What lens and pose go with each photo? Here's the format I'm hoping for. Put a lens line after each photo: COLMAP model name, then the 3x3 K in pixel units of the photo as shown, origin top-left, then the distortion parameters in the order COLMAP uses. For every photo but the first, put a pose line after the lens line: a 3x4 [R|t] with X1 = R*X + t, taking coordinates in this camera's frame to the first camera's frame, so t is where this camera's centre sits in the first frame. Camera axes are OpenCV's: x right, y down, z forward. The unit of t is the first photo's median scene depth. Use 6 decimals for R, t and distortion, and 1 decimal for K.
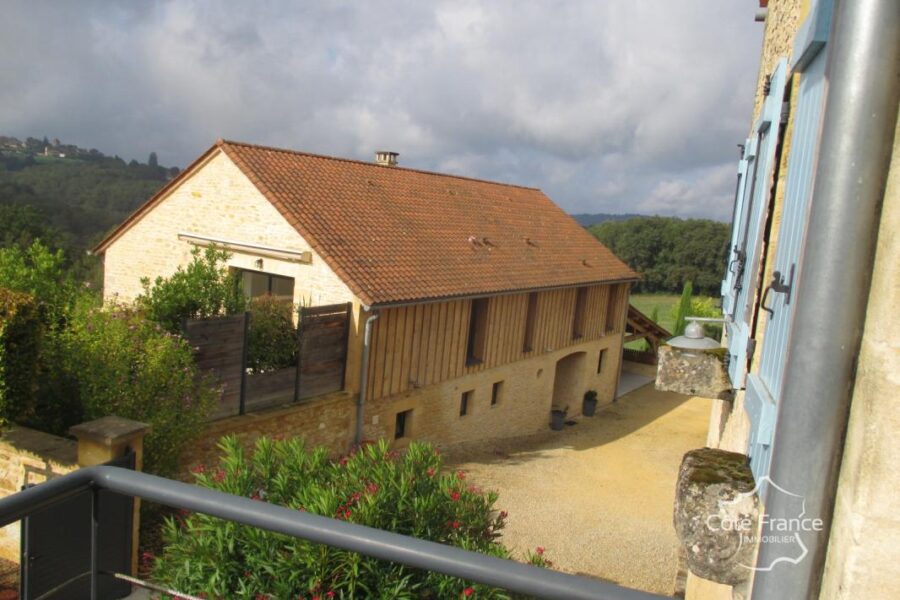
lens RADIAL K [[746.2, 0, 450.0], [0, 746.2, 300.0], [0, 0, 1]] dist [-0.037512, 0.000350]
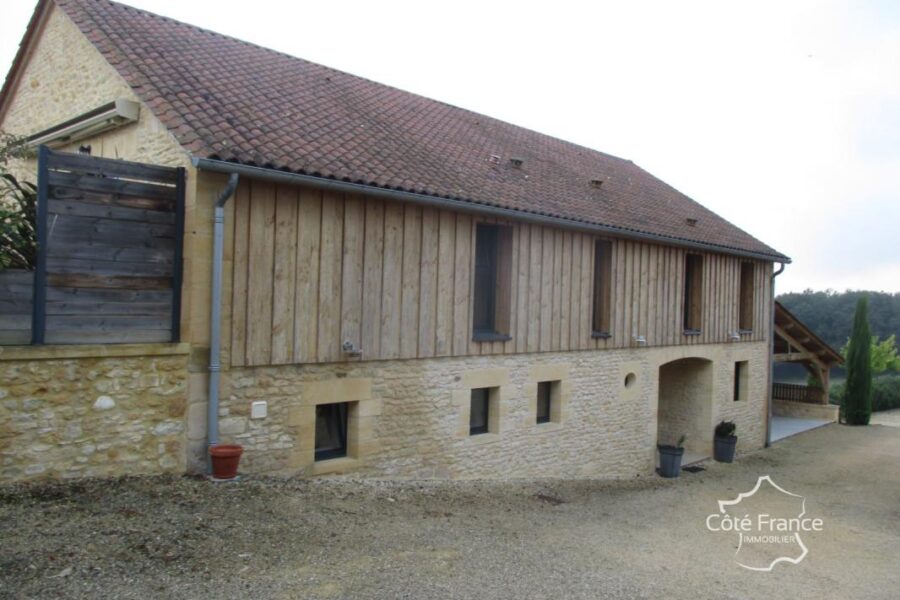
lens RADIAL K [[746.2, 0, 450.0], [0, 746.2, 300.0], [0, 0, 1]] dist [-0.037512, 0.000350]
pose [[0.981558, -0.063700, -0.180239, 0.102263], [0.038119, 0.989134, -0.141988, 0.131316], [0.187325, 0.132499, 0.973321, 0.410887]]
